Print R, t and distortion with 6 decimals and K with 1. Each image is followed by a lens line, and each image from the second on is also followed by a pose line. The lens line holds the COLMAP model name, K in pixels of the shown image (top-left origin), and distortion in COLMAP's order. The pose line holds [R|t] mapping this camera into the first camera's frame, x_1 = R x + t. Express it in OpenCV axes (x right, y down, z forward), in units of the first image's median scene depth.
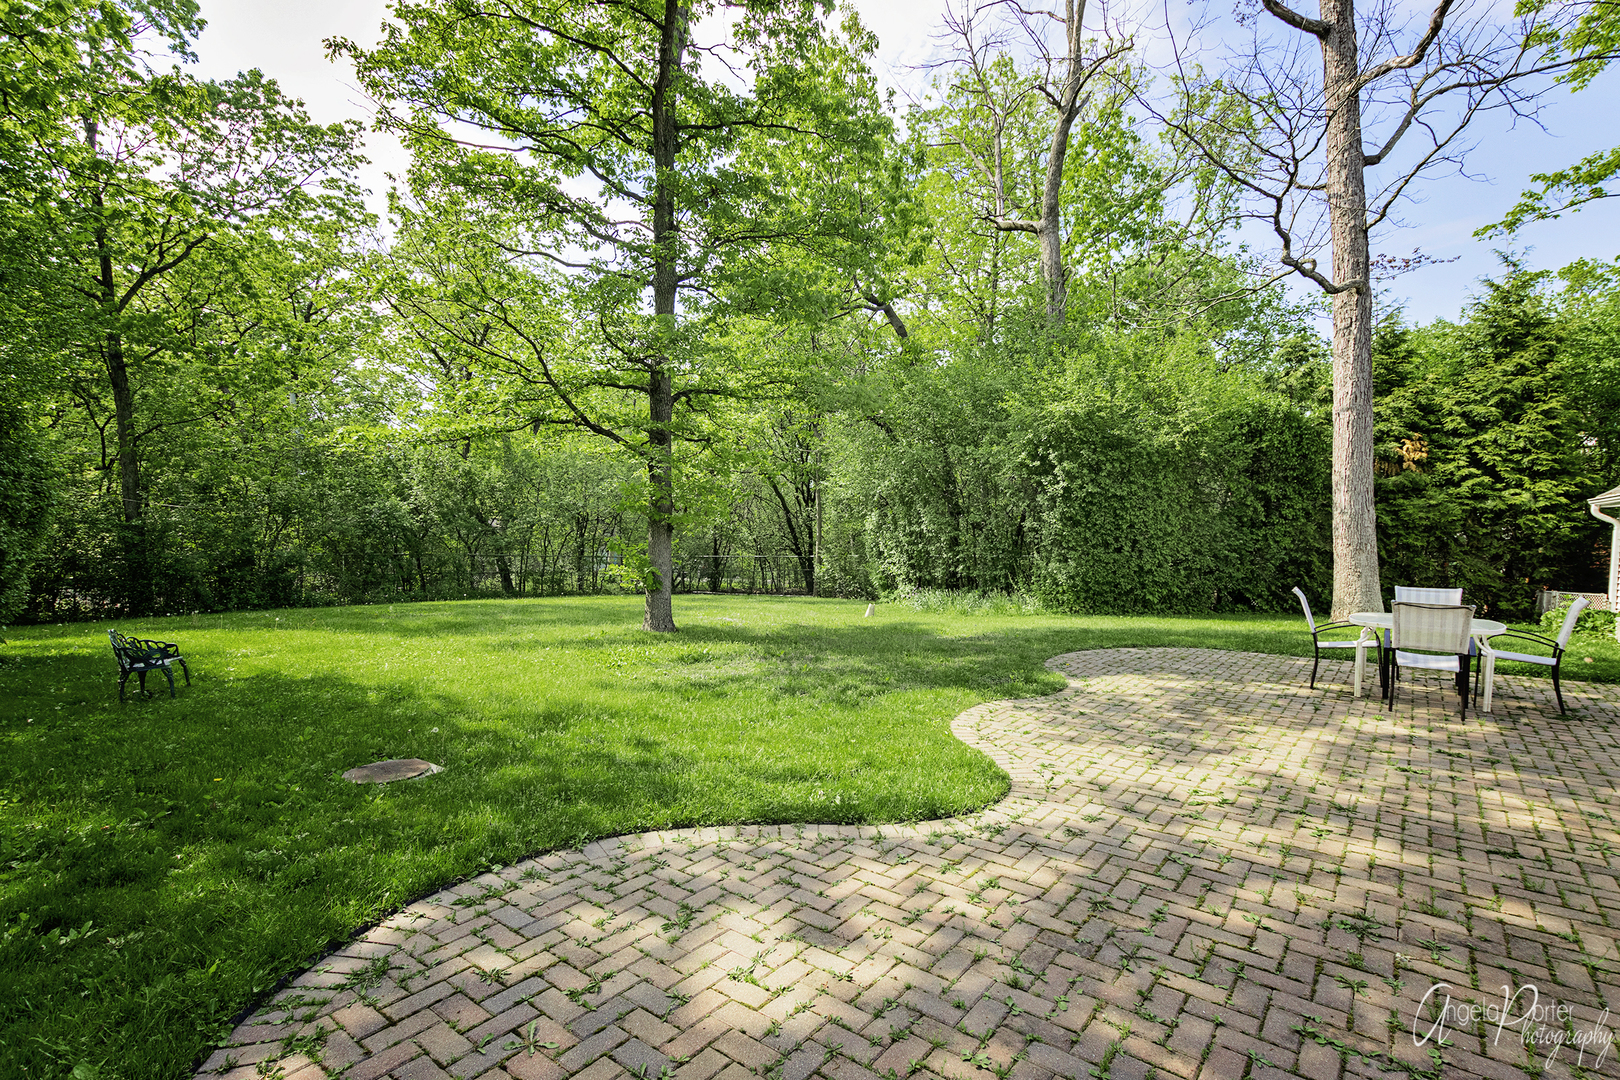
lens RADIAL K [[771.7, 0, 809.2], [0, 771.7, 547.2], [0, 0, 1]] dist [0.019153, -0.002416]
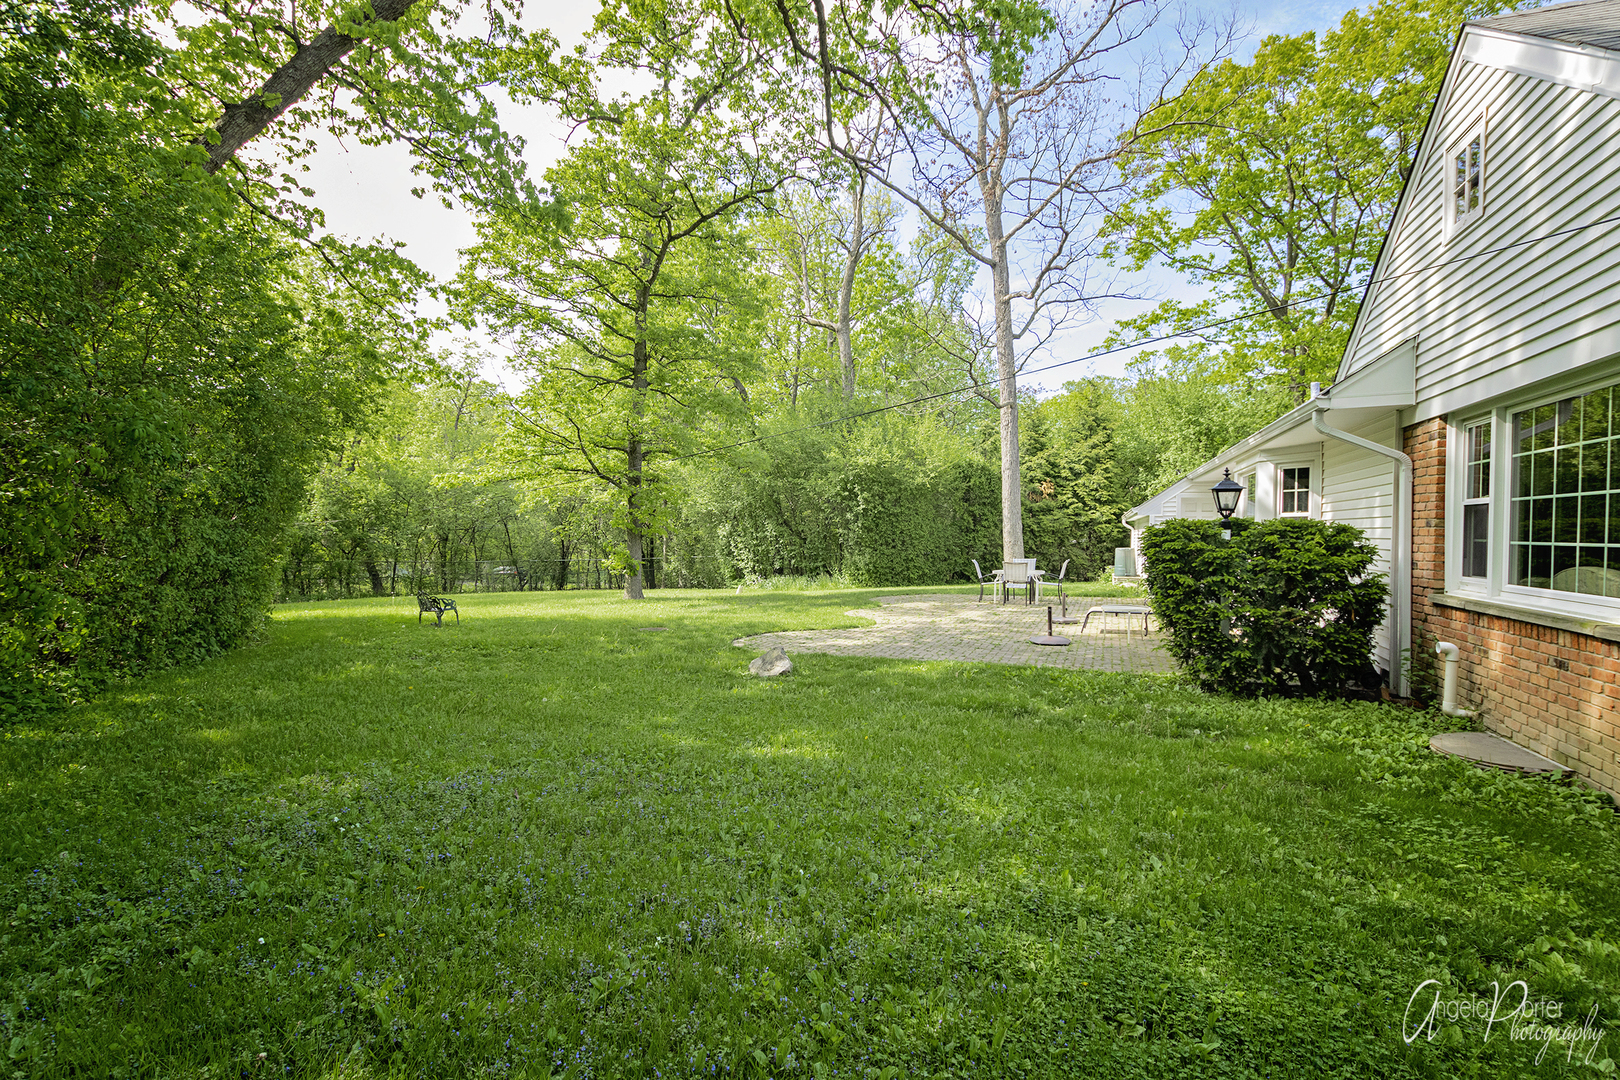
lens RADIAL K [[771.7, 0, 810.0], [0, 771.7, 539.2], [0, 0, 1]] dist [0.019153, -0.002416]
pose [[0.957153, -0.010748, 0.289382, -0.249769], [0.016149, 0.999737, -0.016284, 0.012001], [-0.289131, 0.020259, 0.957075, -0.522378]]
